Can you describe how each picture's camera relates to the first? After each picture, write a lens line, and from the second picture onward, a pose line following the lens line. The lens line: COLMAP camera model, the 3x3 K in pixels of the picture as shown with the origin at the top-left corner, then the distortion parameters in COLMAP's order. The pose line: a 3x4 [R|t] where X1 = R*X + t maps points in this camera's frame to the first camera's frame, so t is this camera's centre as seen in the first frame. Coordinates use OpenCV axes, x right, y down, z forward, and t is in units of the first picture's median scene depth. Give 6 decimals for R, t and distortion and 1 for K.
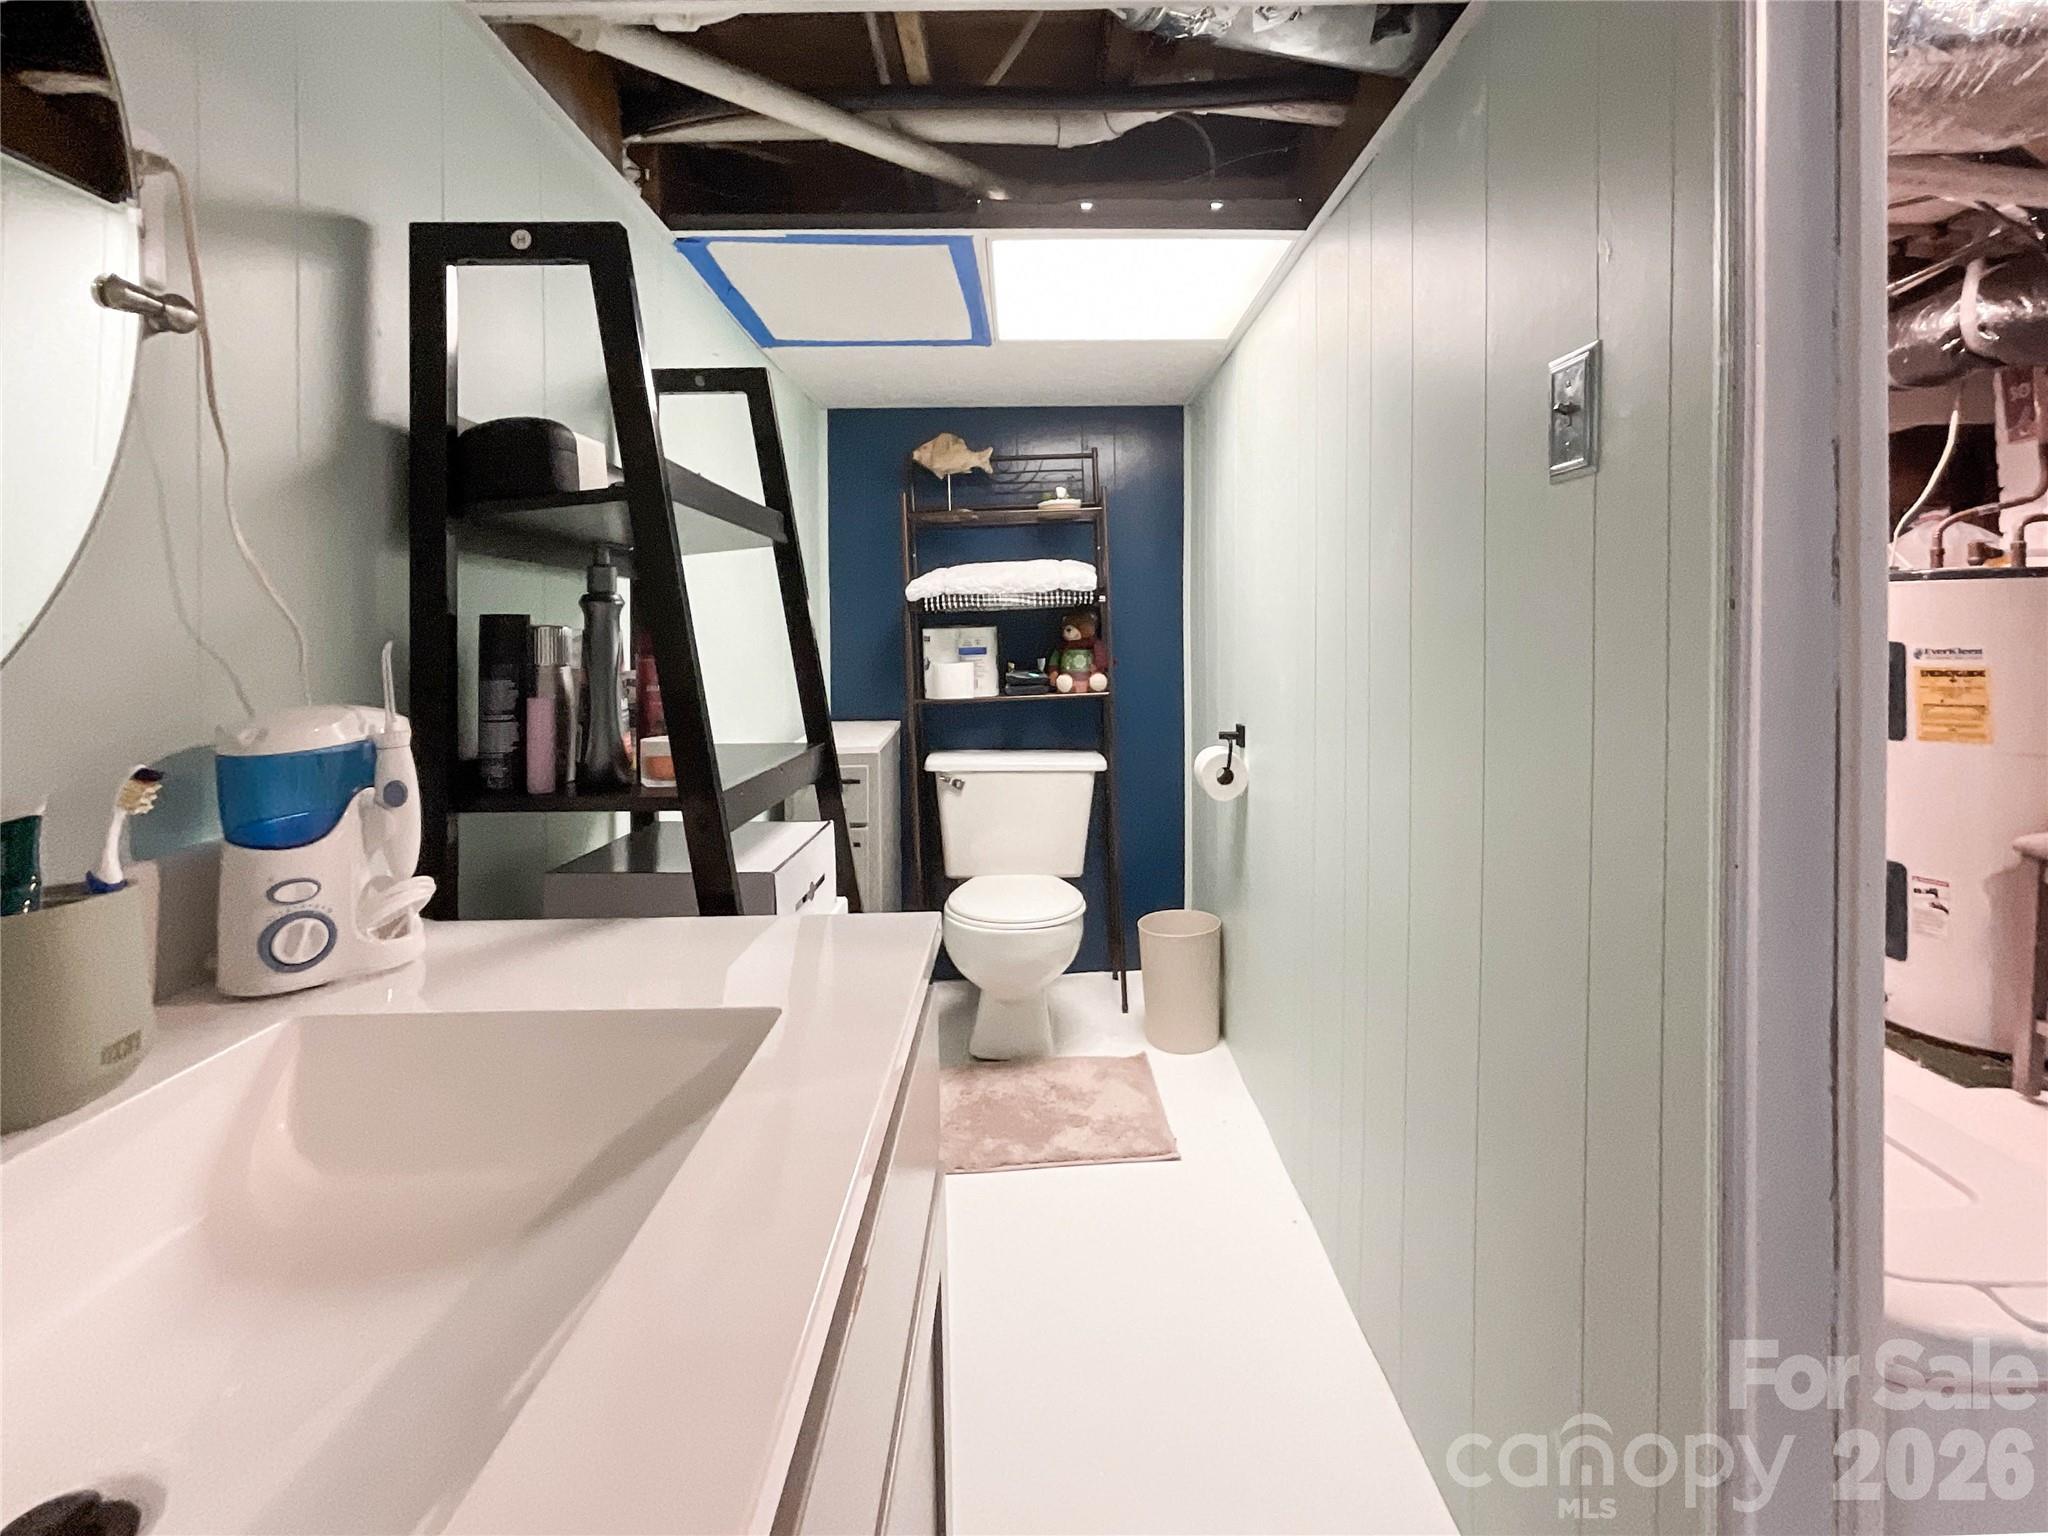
lens RADIAL K [[928.8, 0, 1046.2], [0, 928.8, 650.5], [0, 0, 1]] dist [-0.020972, 0.019595]
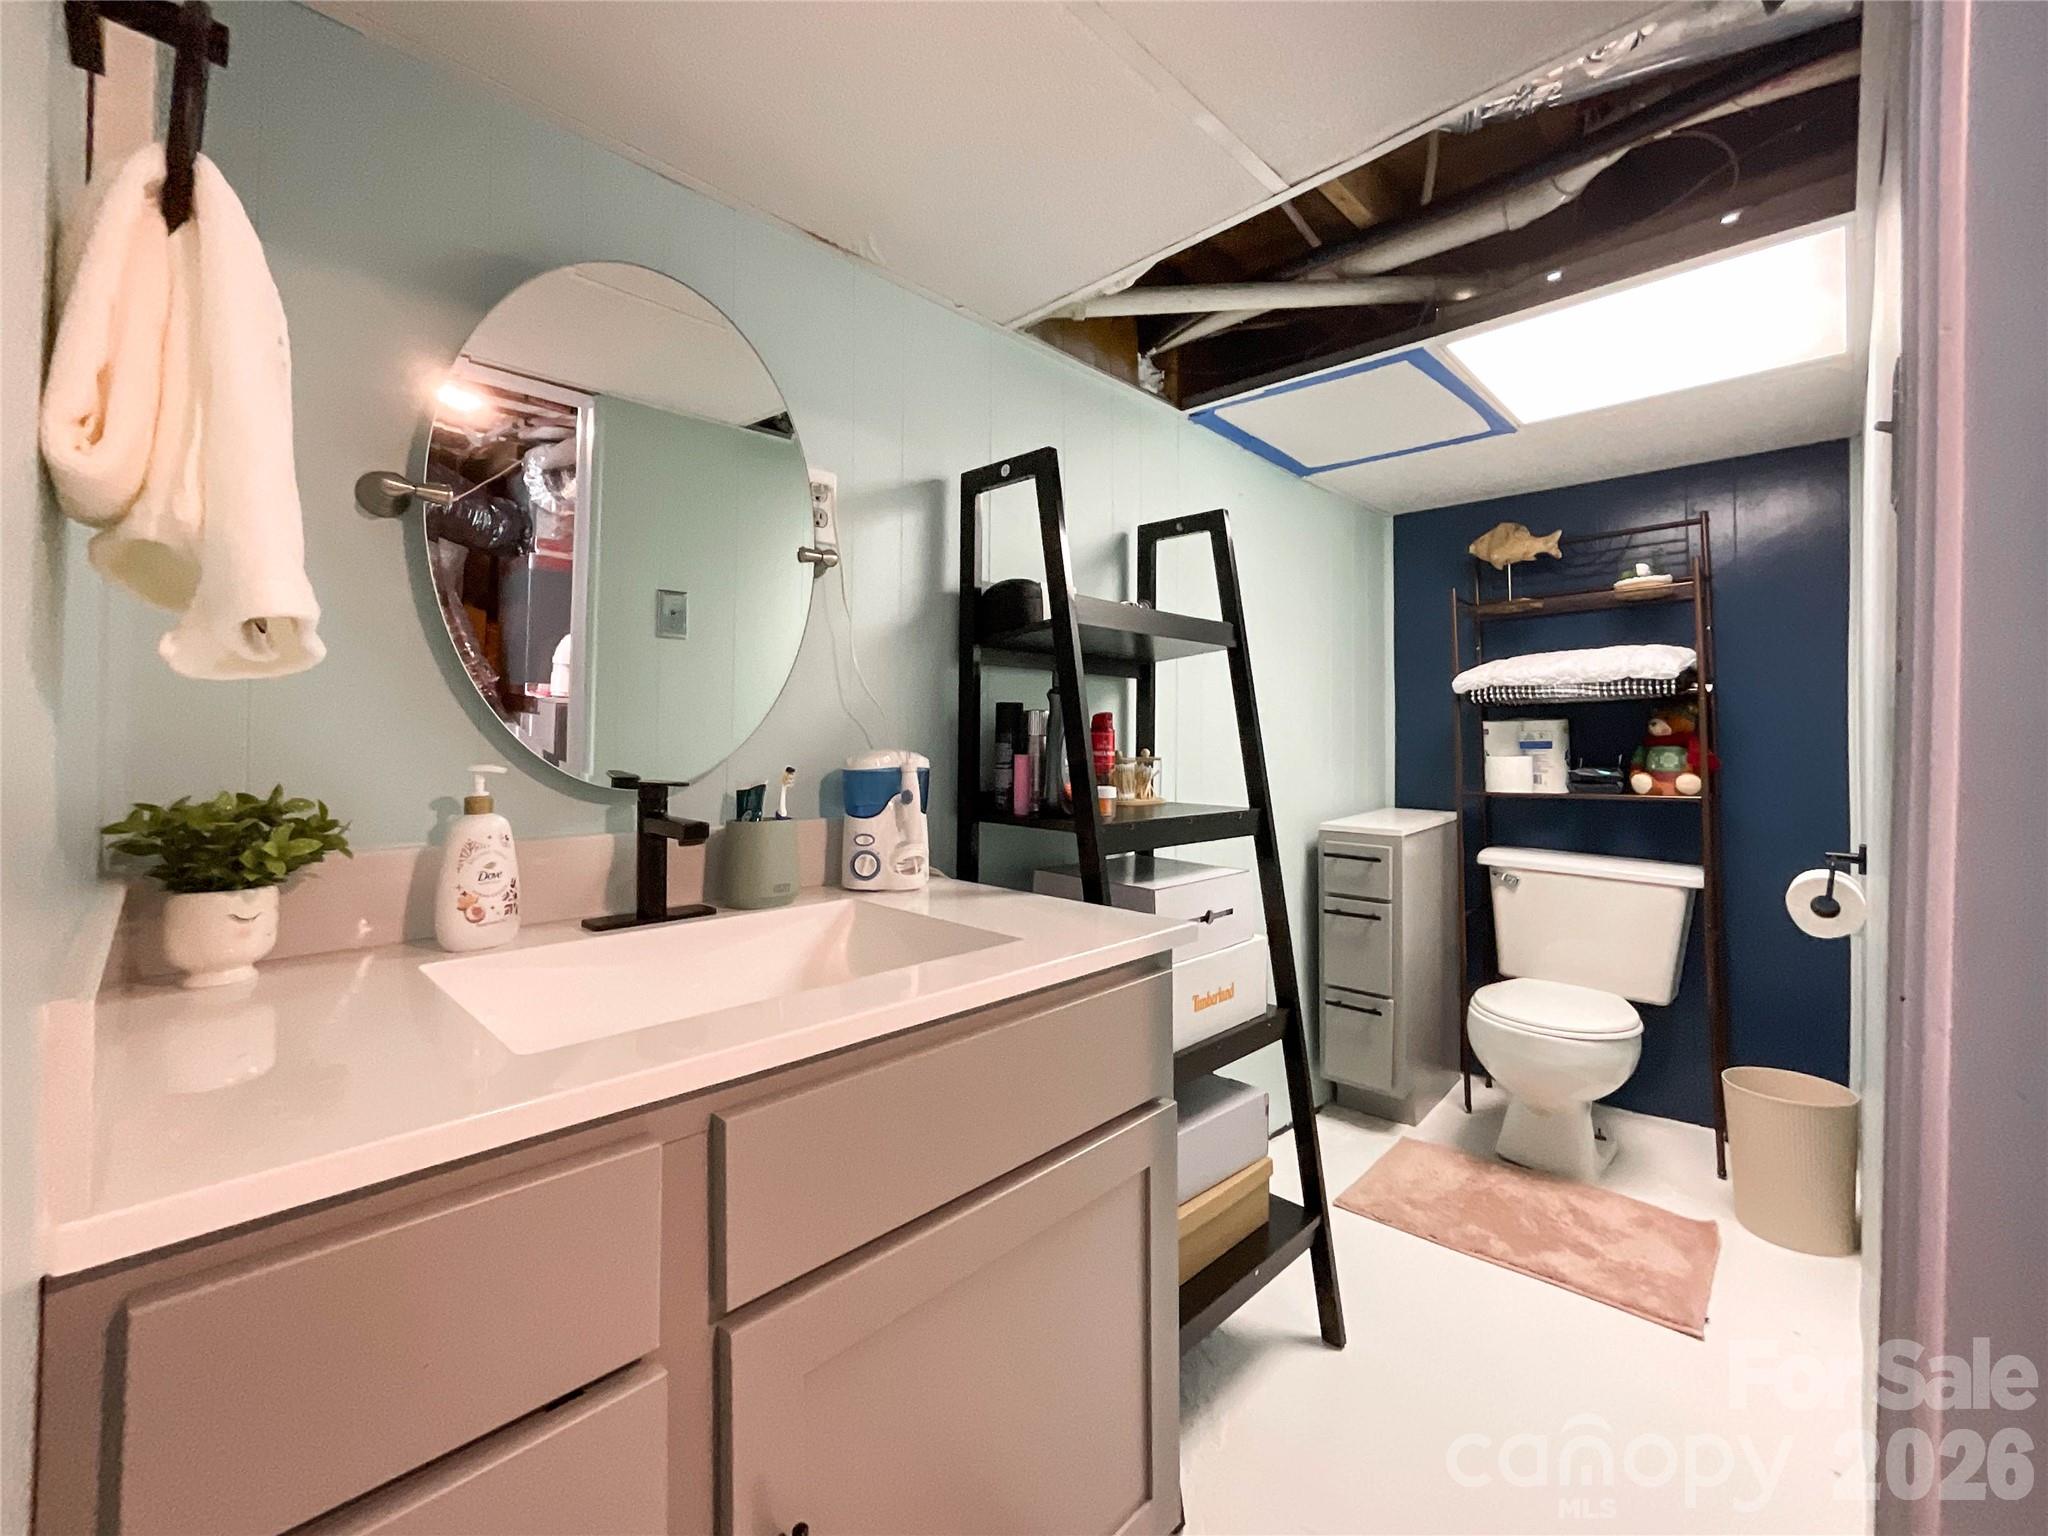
lens RADIAL K [[876.0, 0, 1015.1], [0, 876.0, 758.8], [0, 0, 1]] dist [-0.004714, 0.000026]
pose [[0.686769, 0.037568, -0.725904, 0.244019], [-0.028733, 0.999286, 0.024532, 0.009825], [0.726307, 0.004010, 0.687359, -0.018371]]
